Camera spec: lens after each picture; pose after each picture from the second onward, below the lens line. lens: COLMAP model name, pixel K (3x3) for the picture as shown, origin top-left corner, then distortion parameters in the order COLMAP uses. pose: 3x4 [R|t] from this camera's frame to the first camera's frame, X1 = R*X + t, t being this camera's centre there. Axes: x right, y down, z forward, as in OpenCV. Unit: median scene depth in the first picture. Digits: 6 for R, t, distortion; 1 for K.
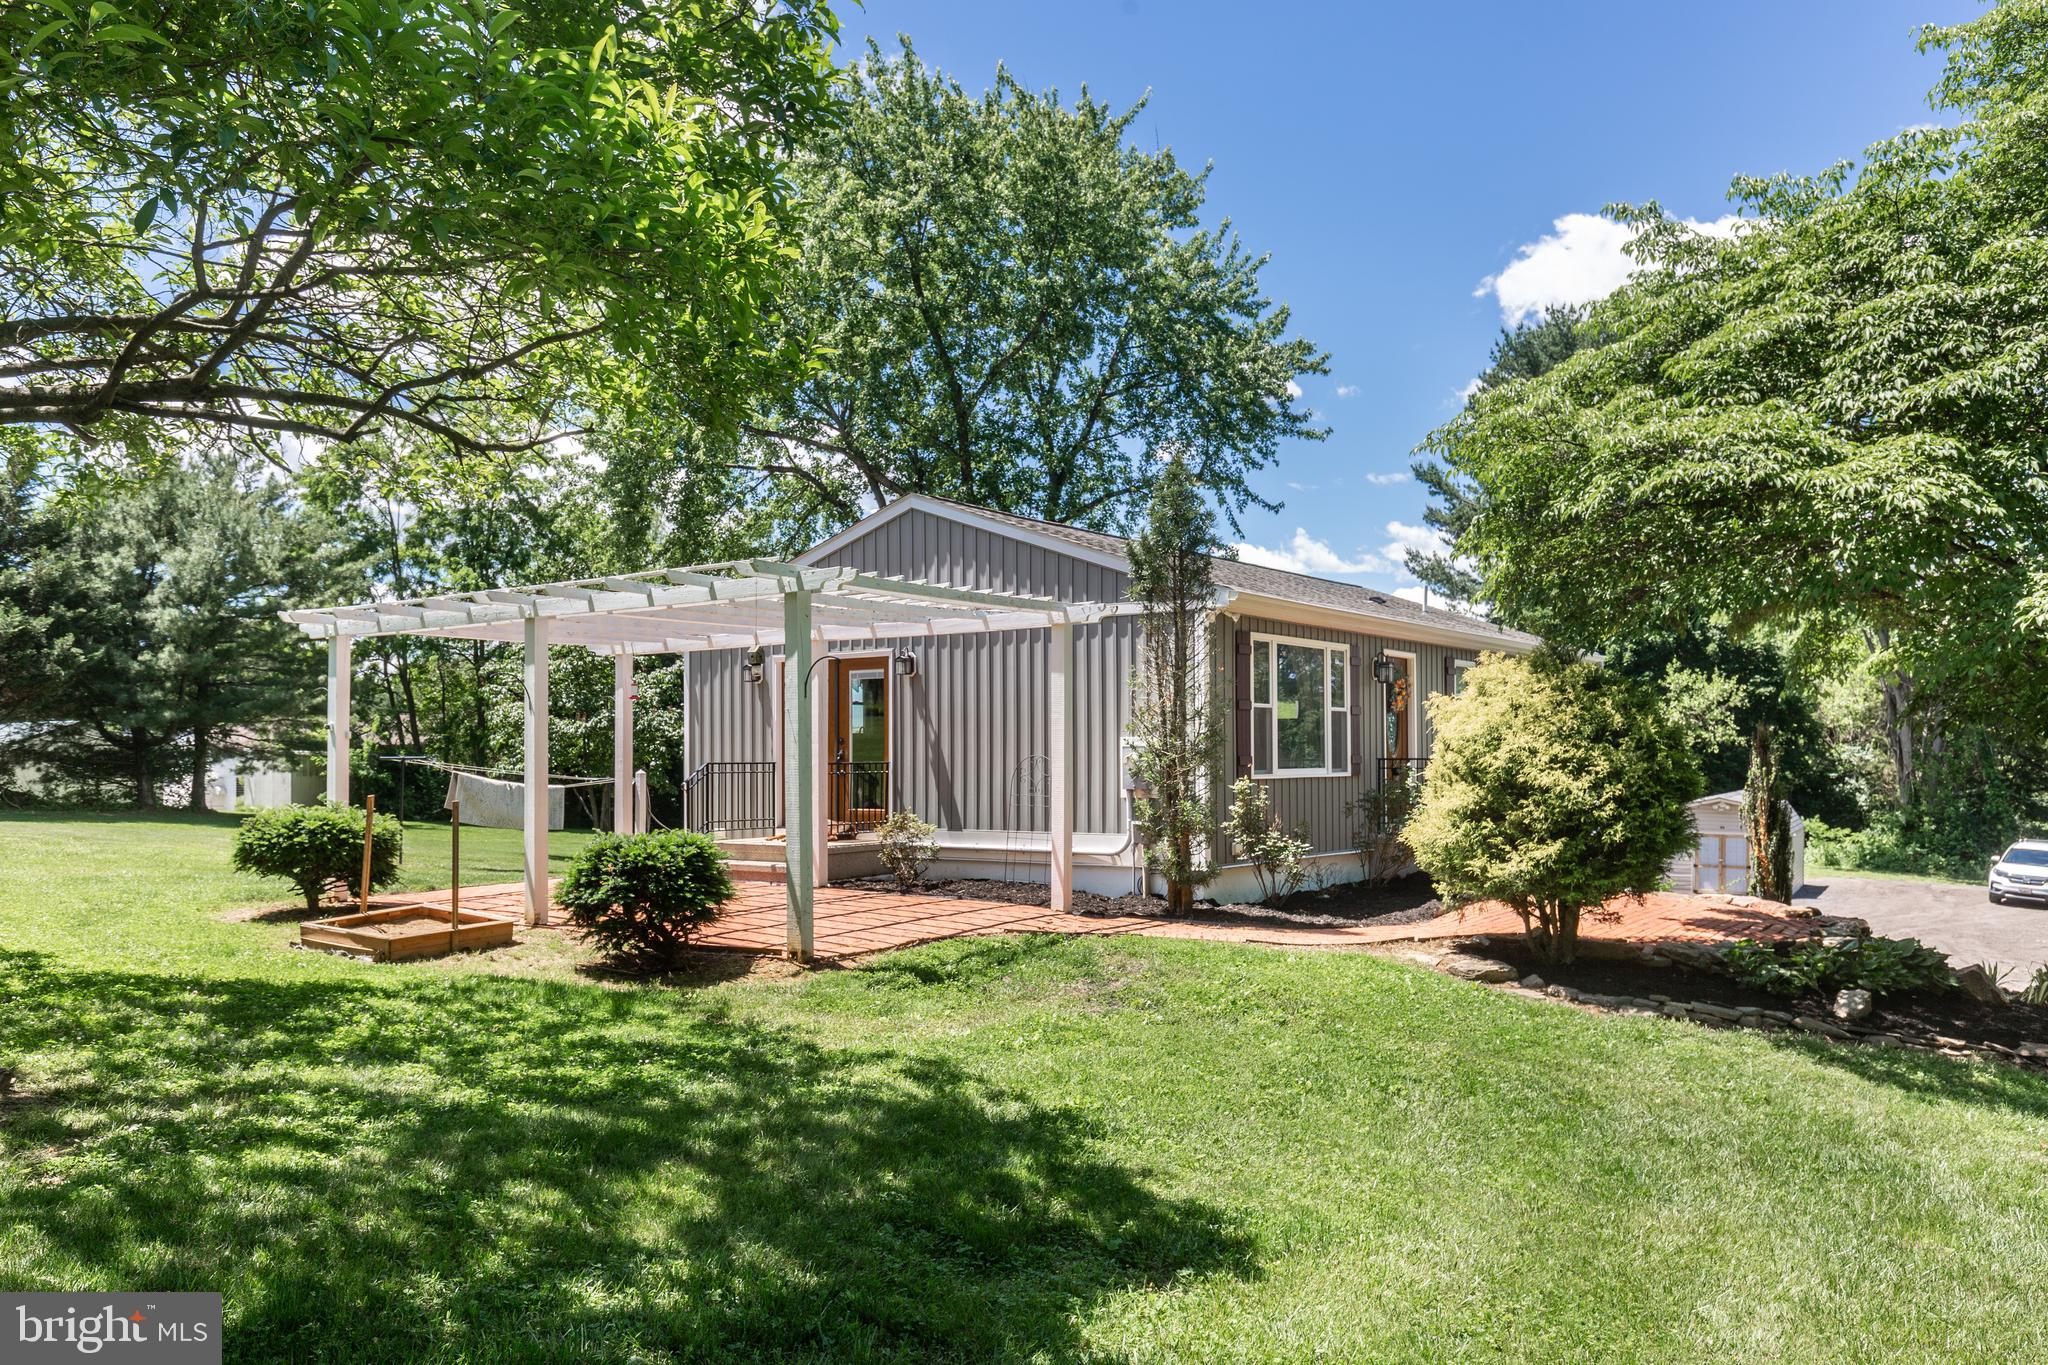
lens RADIAL K [[1543.0, 0, 1030.1], [0, 1543.0, 742.7], [0, 0, 1]] dist [0.003190, -0.002396]
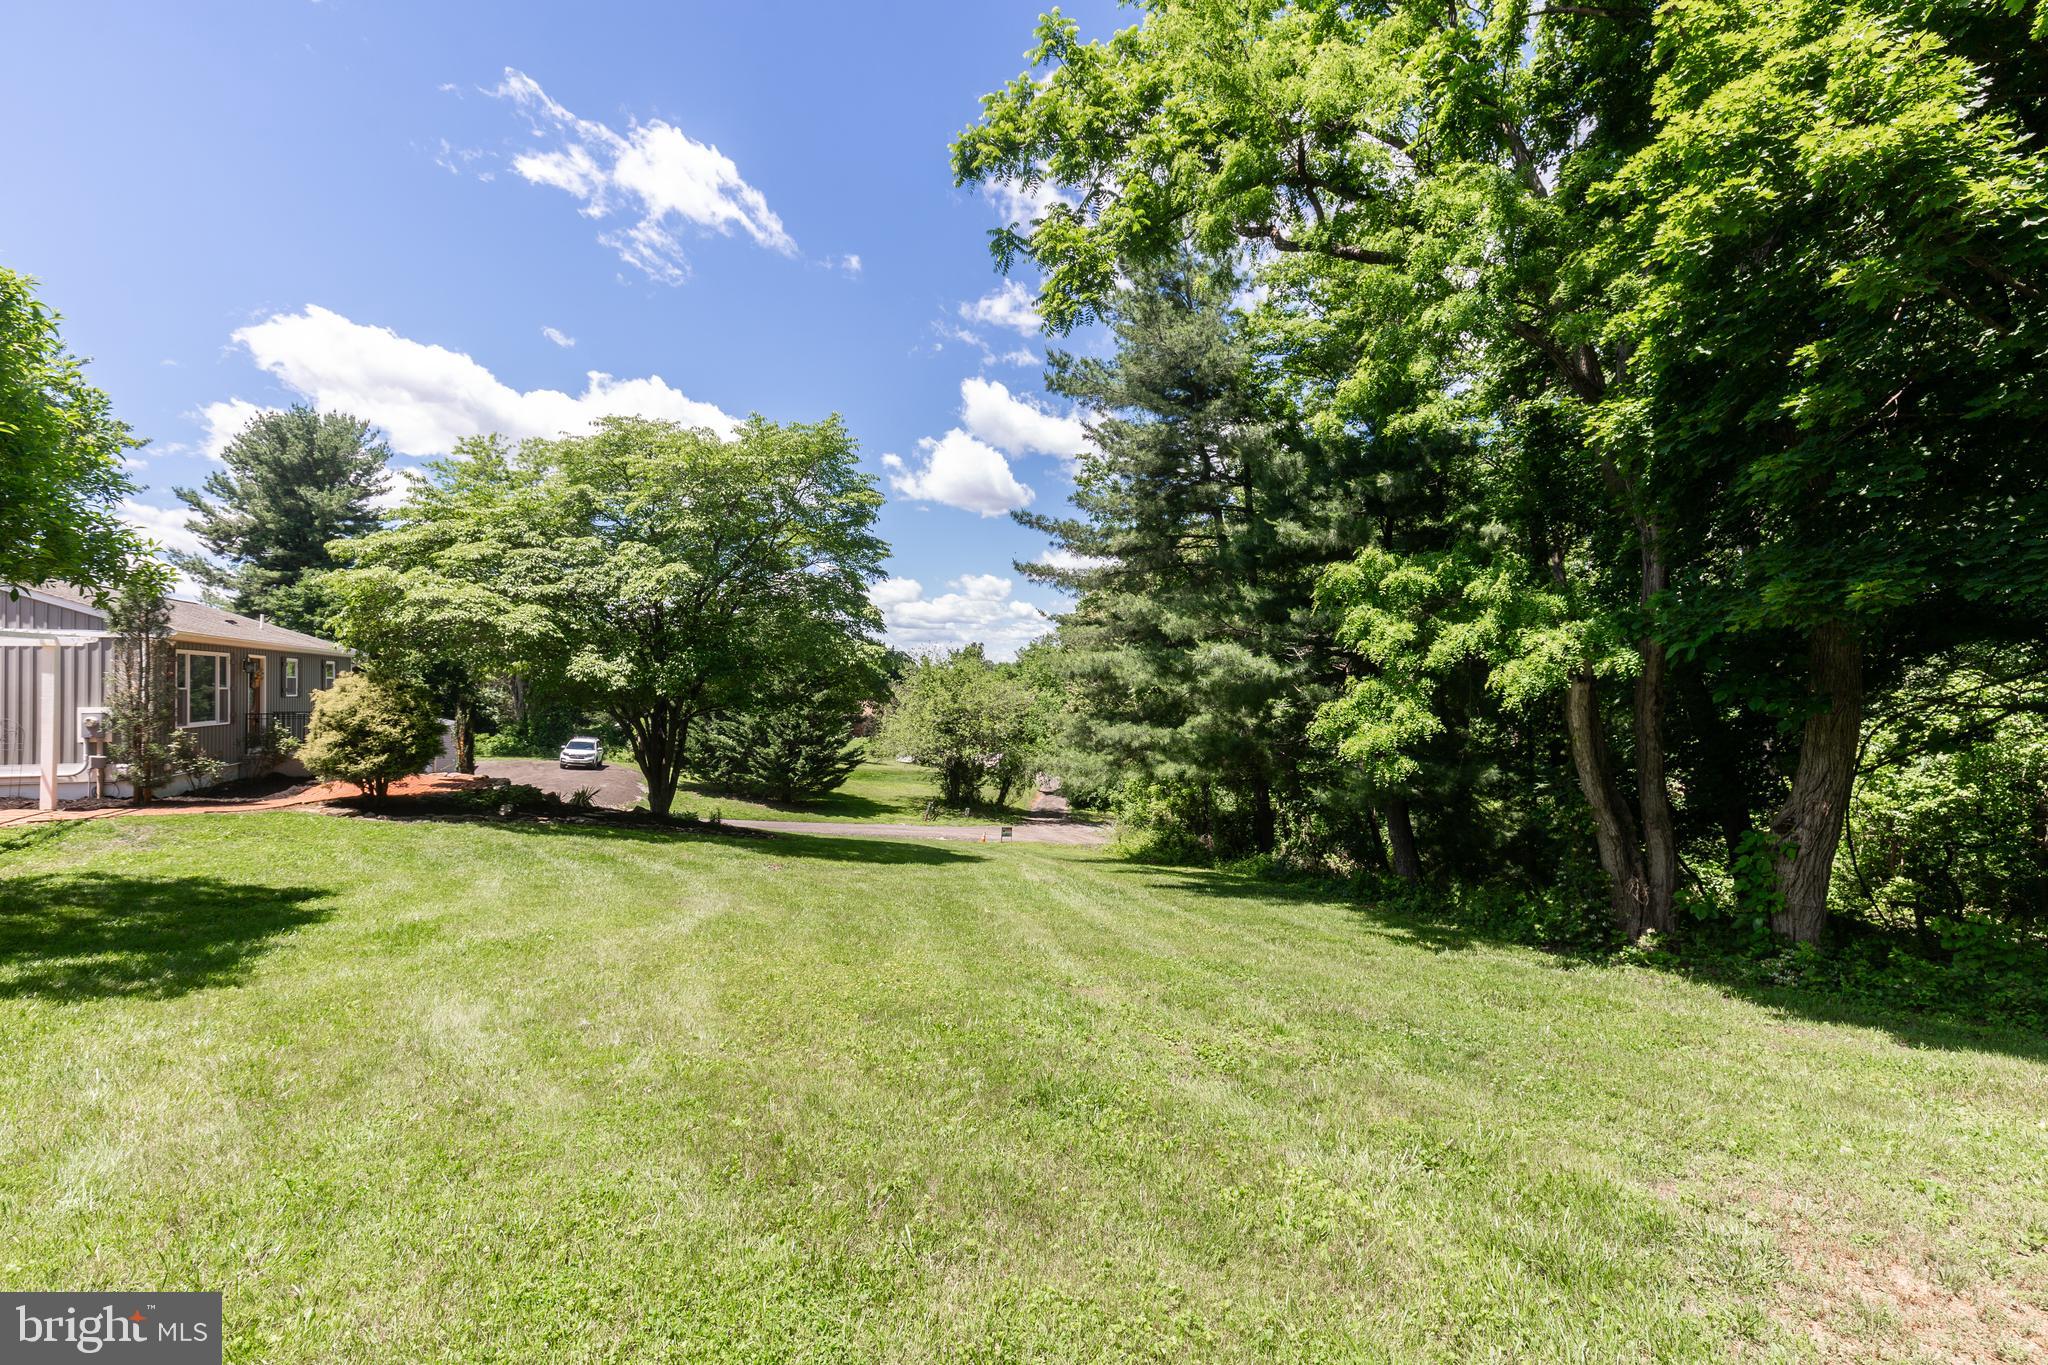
lens RADIAL K [[907.6, 0, 1024.0], [0, 907.6, 682.5], [0, 0, 1]] dist [0.004149, 0.000082]
pose [[0.518956, 0.010582, 0.854735, -0.329697], [-0.014068, 0.999894, -0.003838, -0.052978], [-0.854685, -0.010033, 0.519050, -0.544752]]
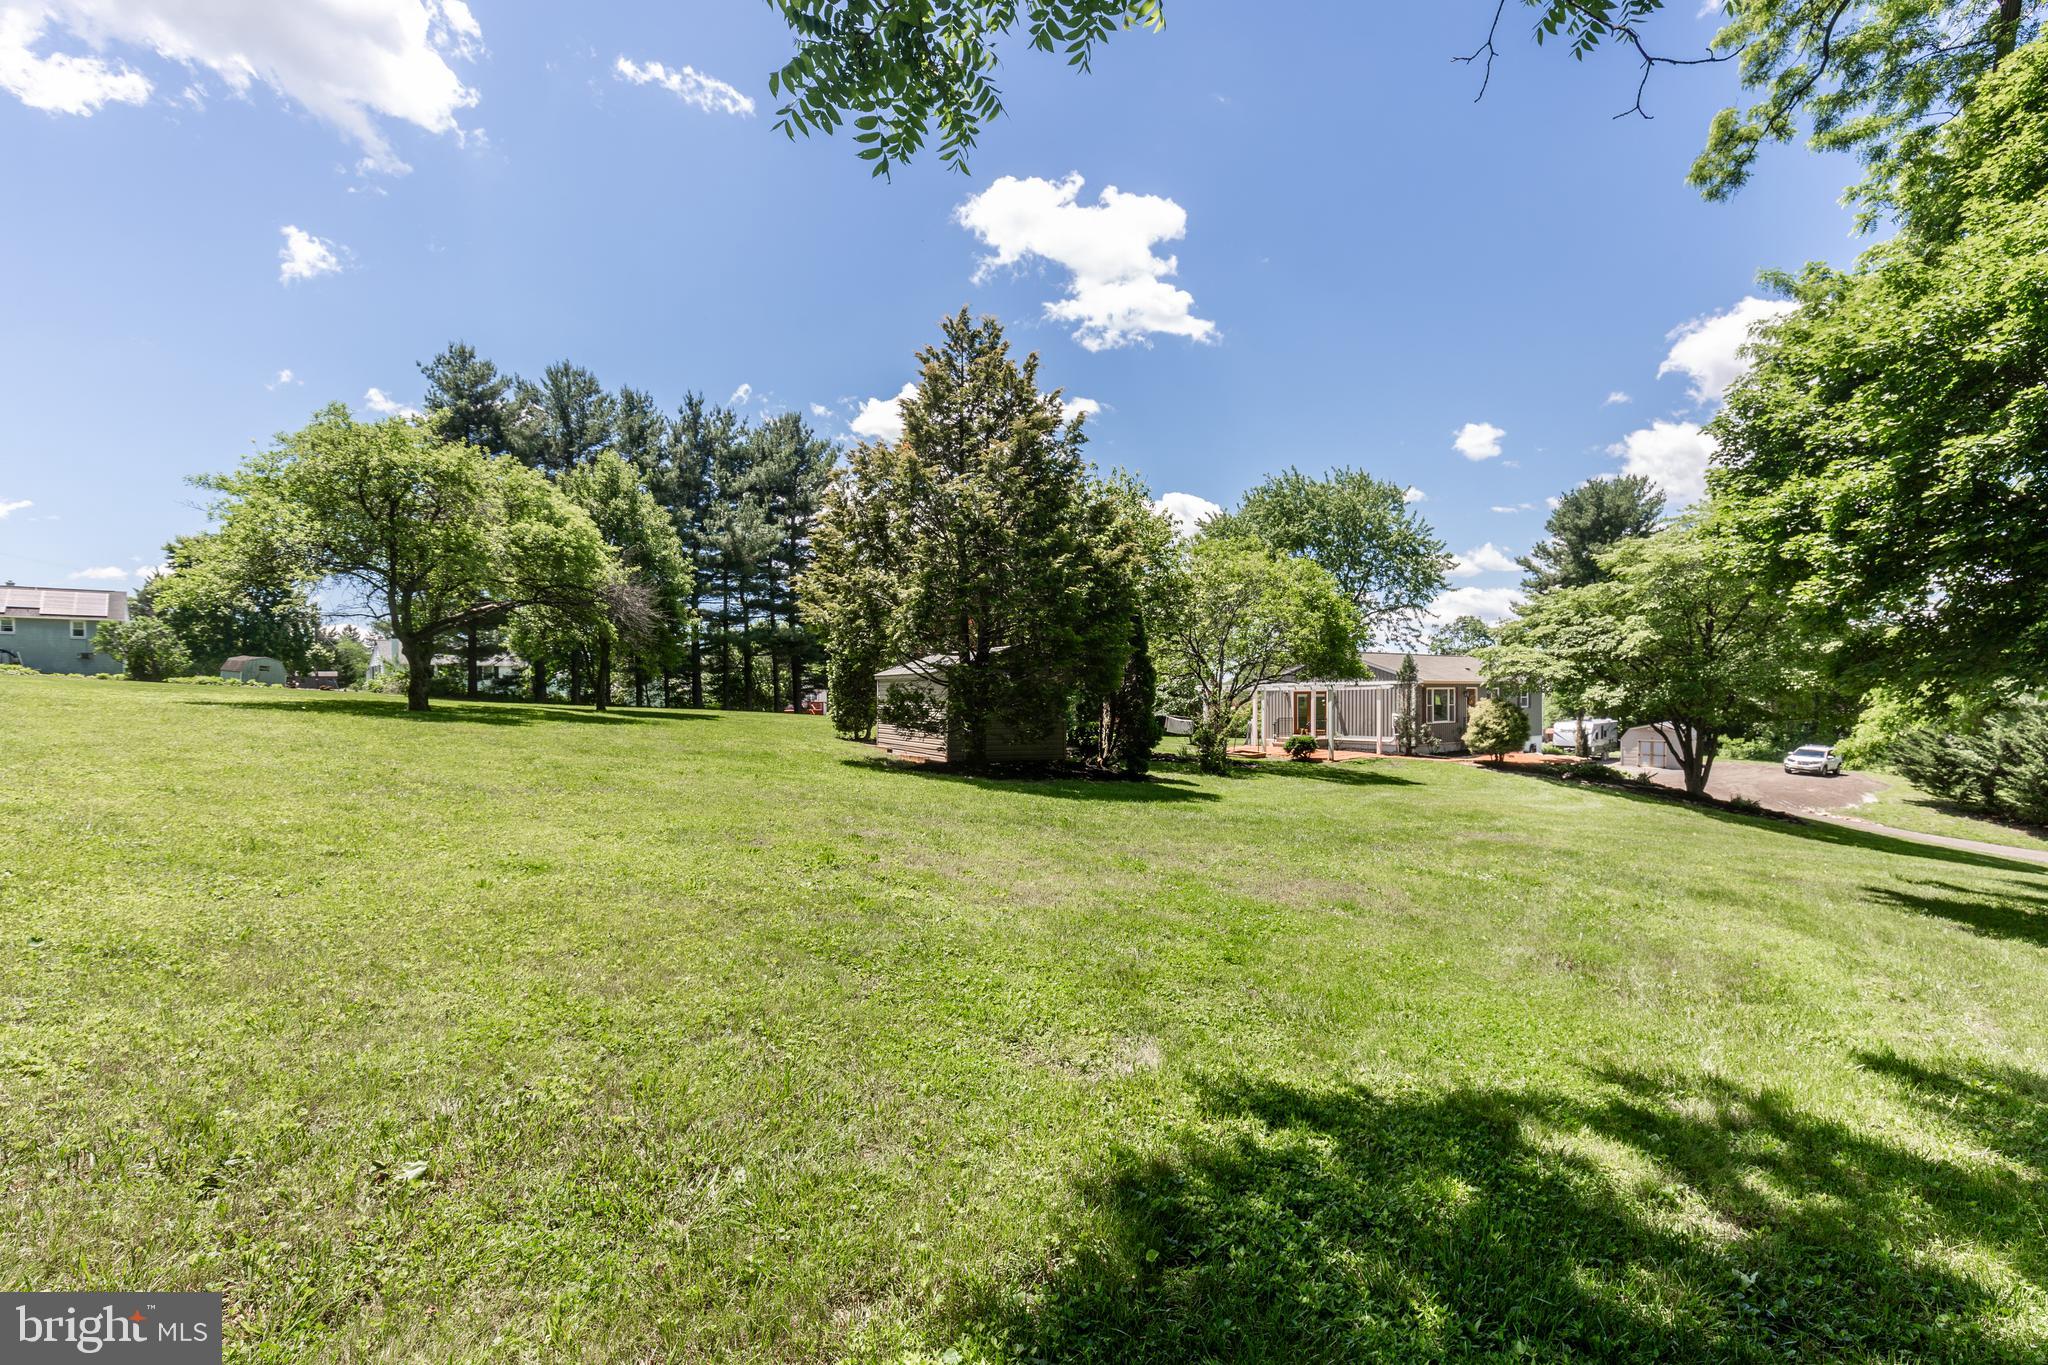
lens RADIAL K [[951.2, 0, 1022.5], [0, 951.2, 715.1], [0, 0, 1]] dist [0.013462, -0.000118]
pose [[0.966707, 0.003363, -0.255863, -0.304467], [0.005507, 0.999409, 0.033944, -0.113949], [0.255825, -0.034223, 0.966117, -2.131281]]
